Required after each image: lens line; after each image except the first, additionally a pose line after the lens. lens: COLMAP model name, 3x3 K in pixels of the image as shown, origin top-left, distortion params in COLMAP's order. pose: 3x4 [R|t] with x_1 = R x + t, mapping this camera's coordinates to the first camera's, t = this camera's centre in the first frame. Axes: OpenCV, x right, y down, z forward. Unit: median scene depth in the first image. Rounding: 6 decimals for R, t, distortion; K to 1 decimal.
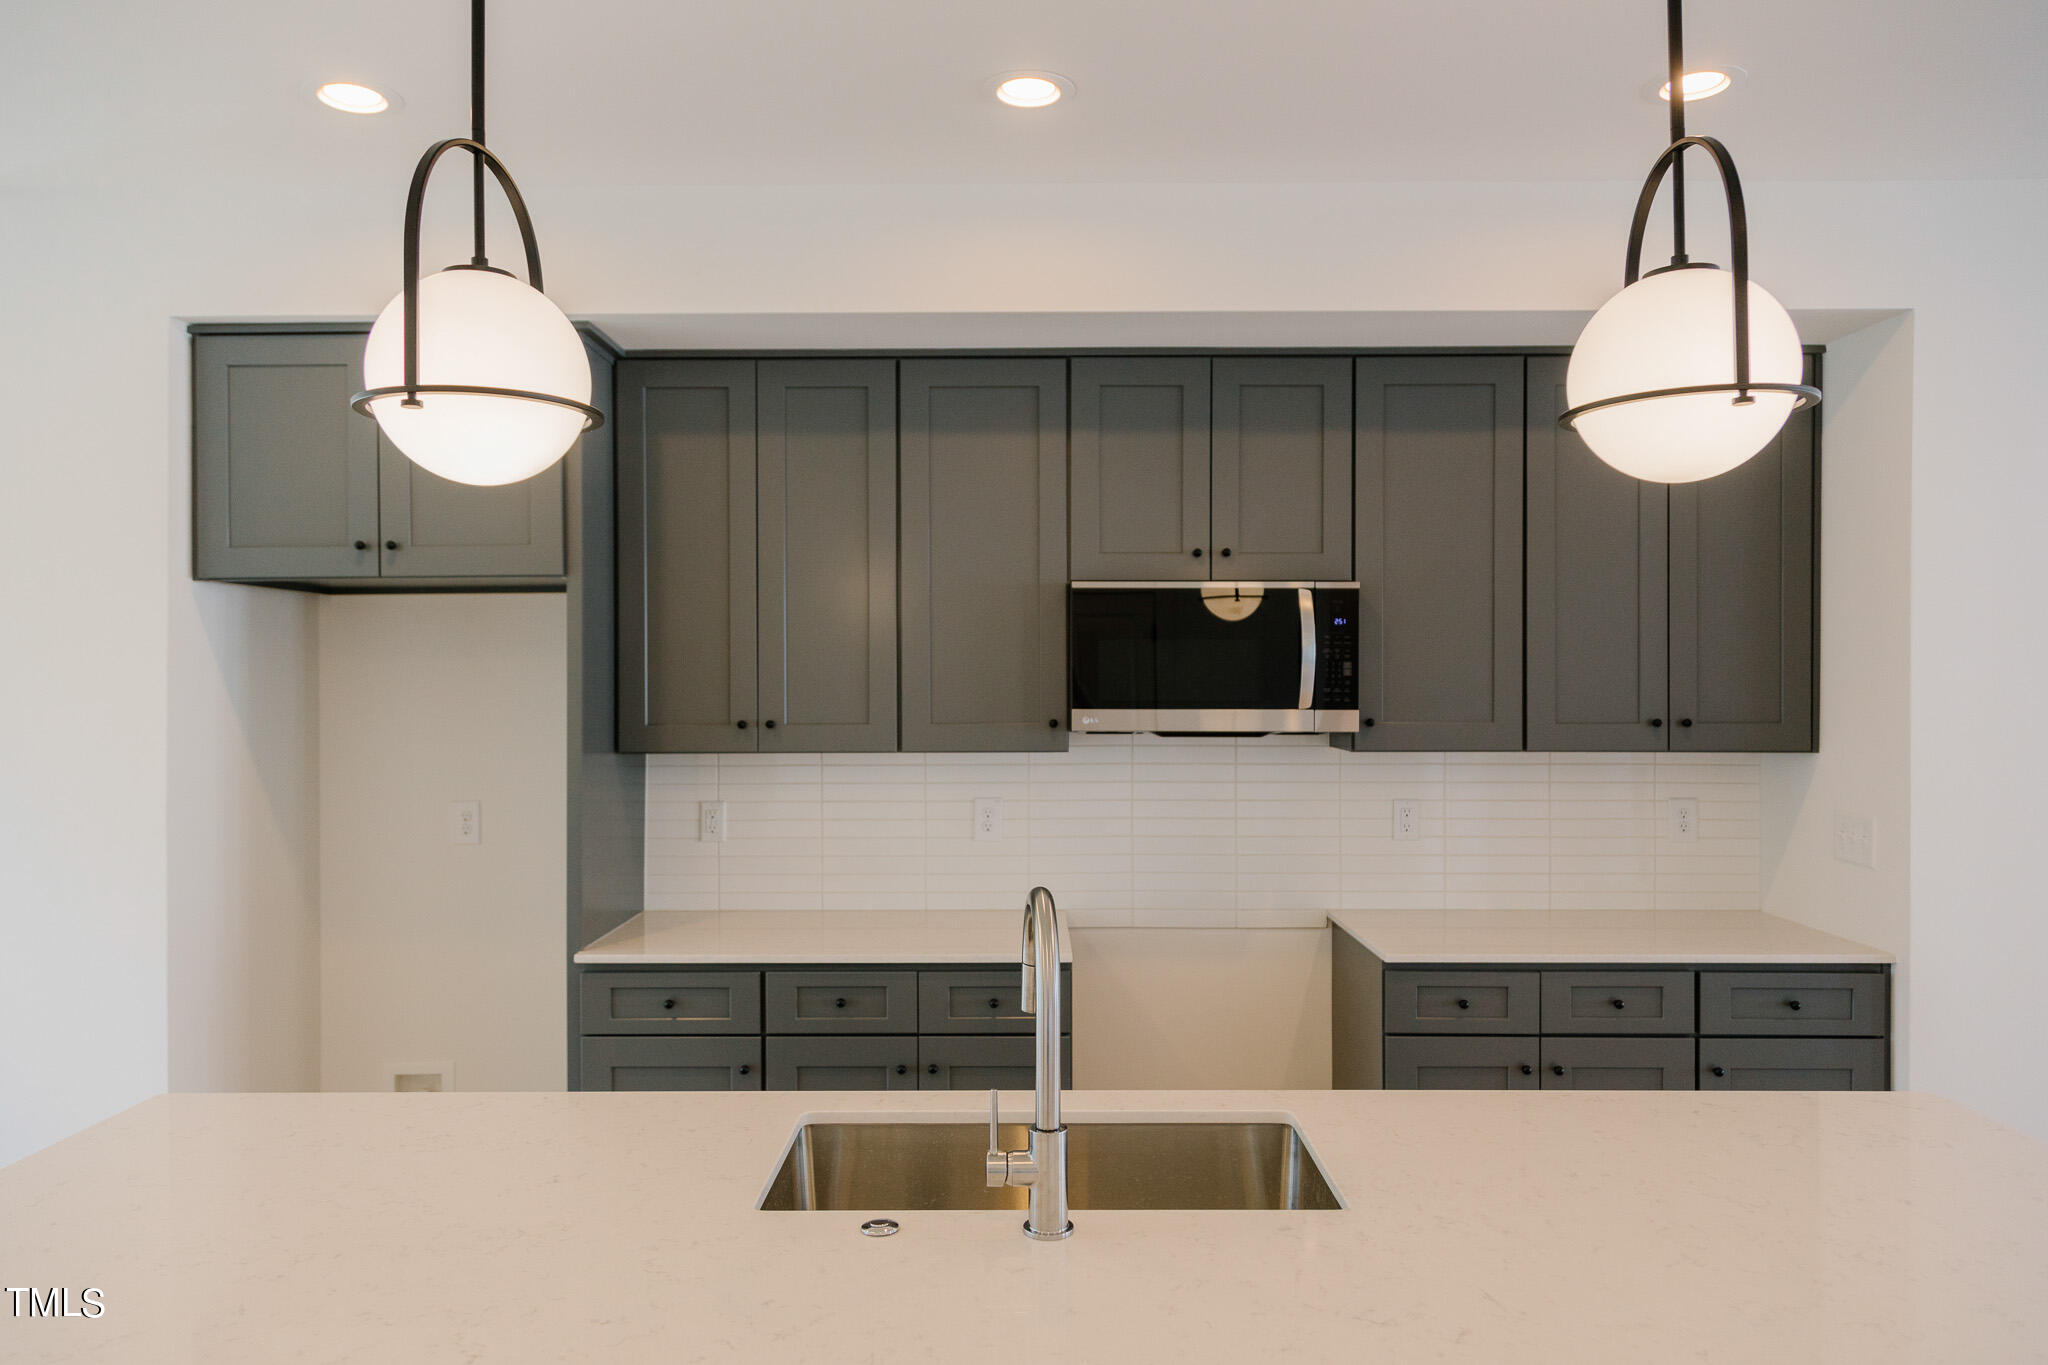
lens RADIAL K [[1364.1, 0, 1020.9], [0, 1364.1, 679.4], [0, 0, 1]] dist [0.016996, 0.003744]
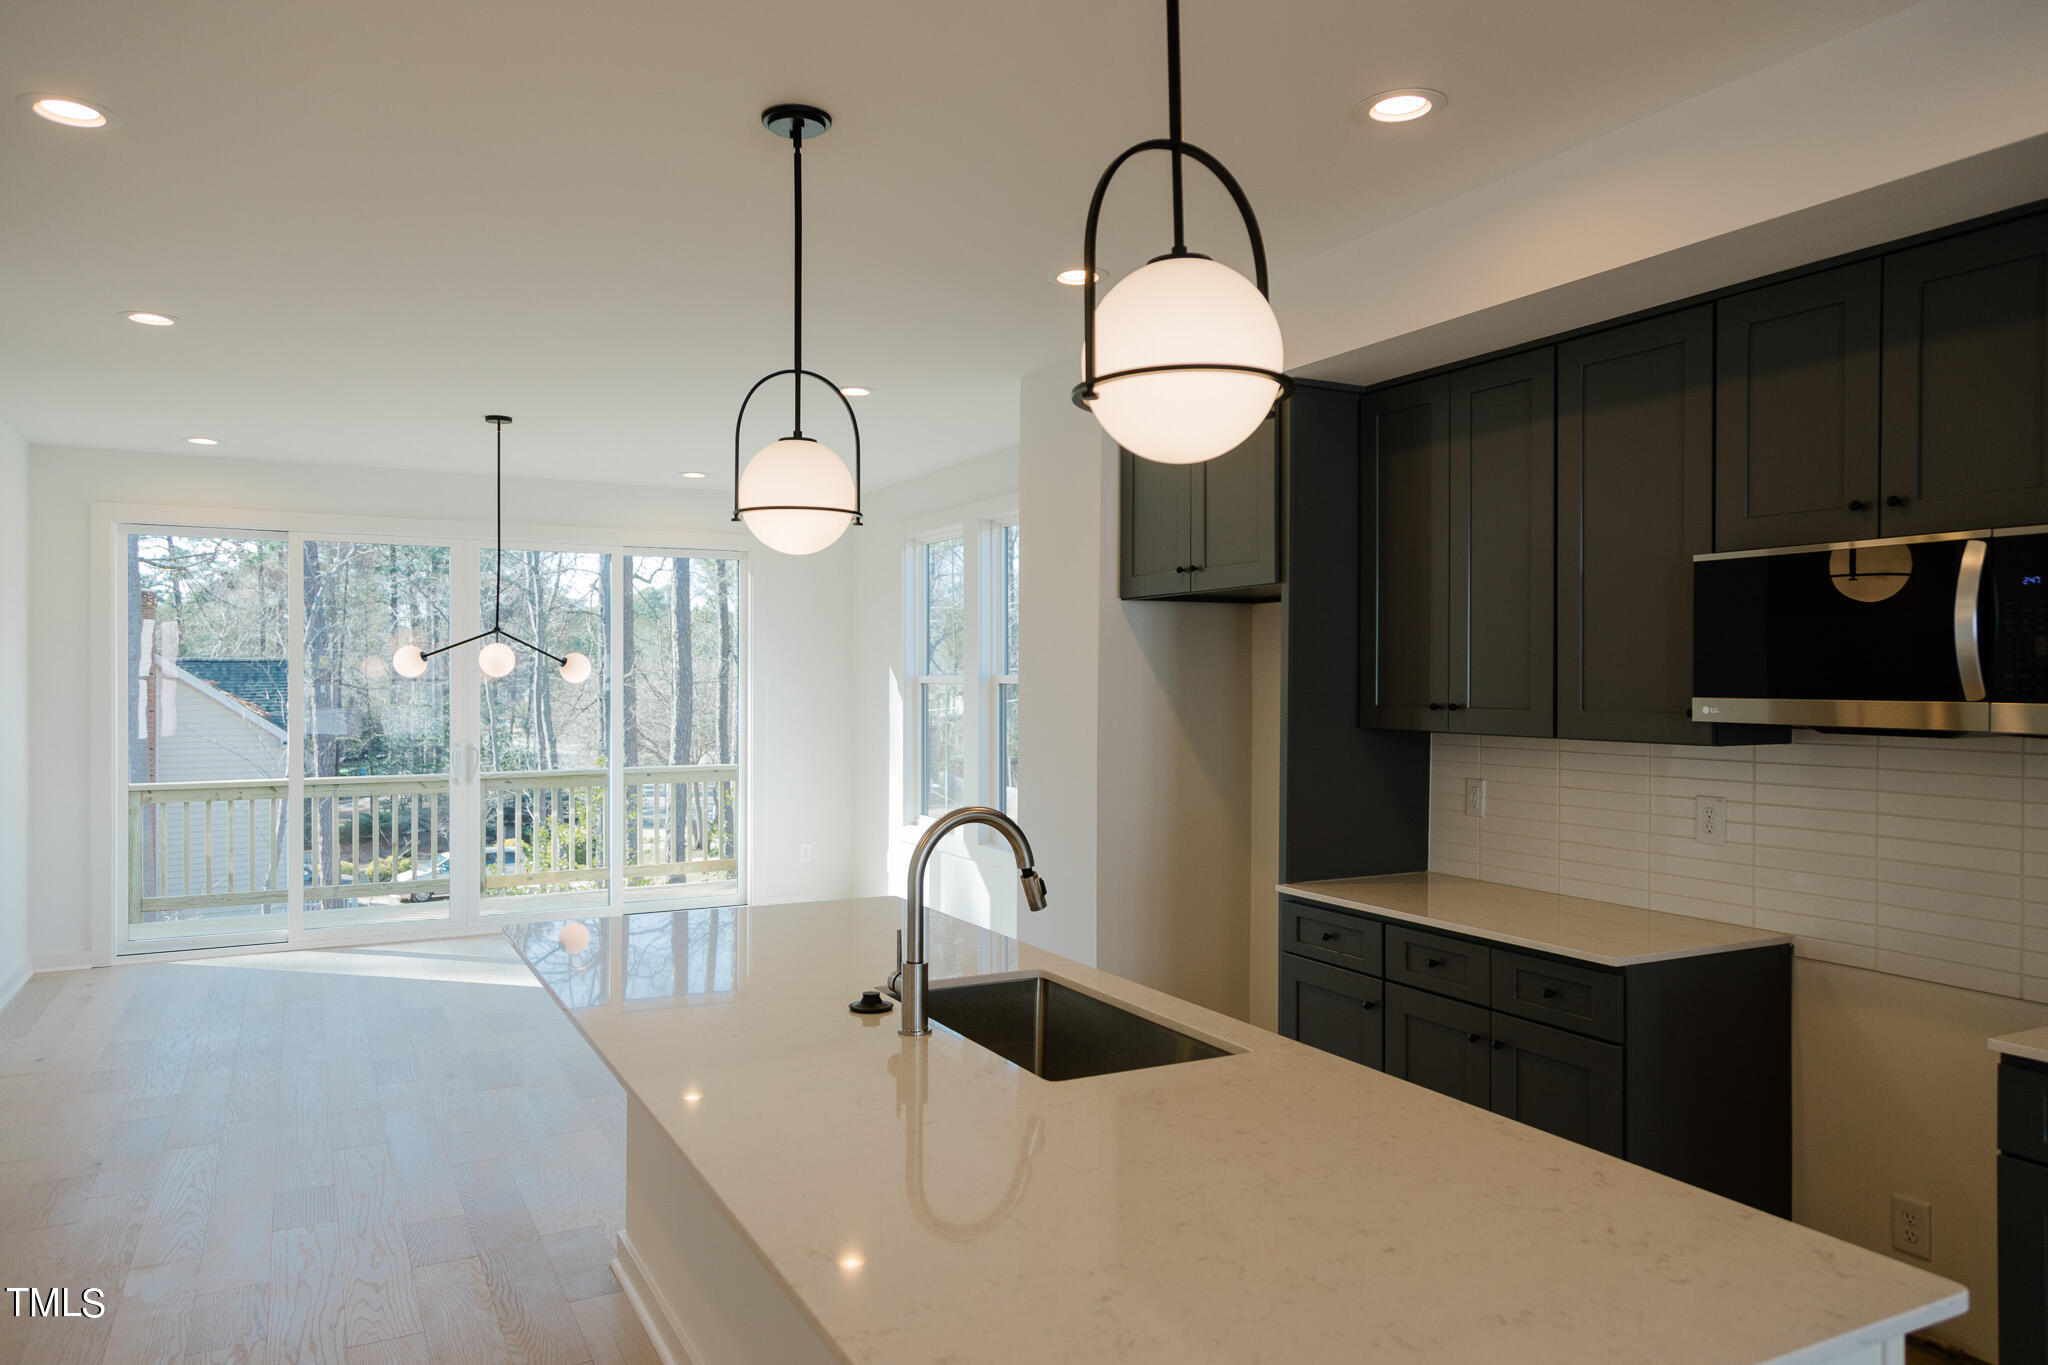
lens RADIAL K [[1364.1, 0, 1014.5], [0, 1364.1, 688.9], [0, 0, 1]] dist [0.016996, 0.003744]
pose [[0.464938, 0.008351, -0.885304, 0.628013], [-0.000546, 0.999958, 0.009146, 0.008474], [0.885343, -0.003769, 0.464923, 0.188930]]
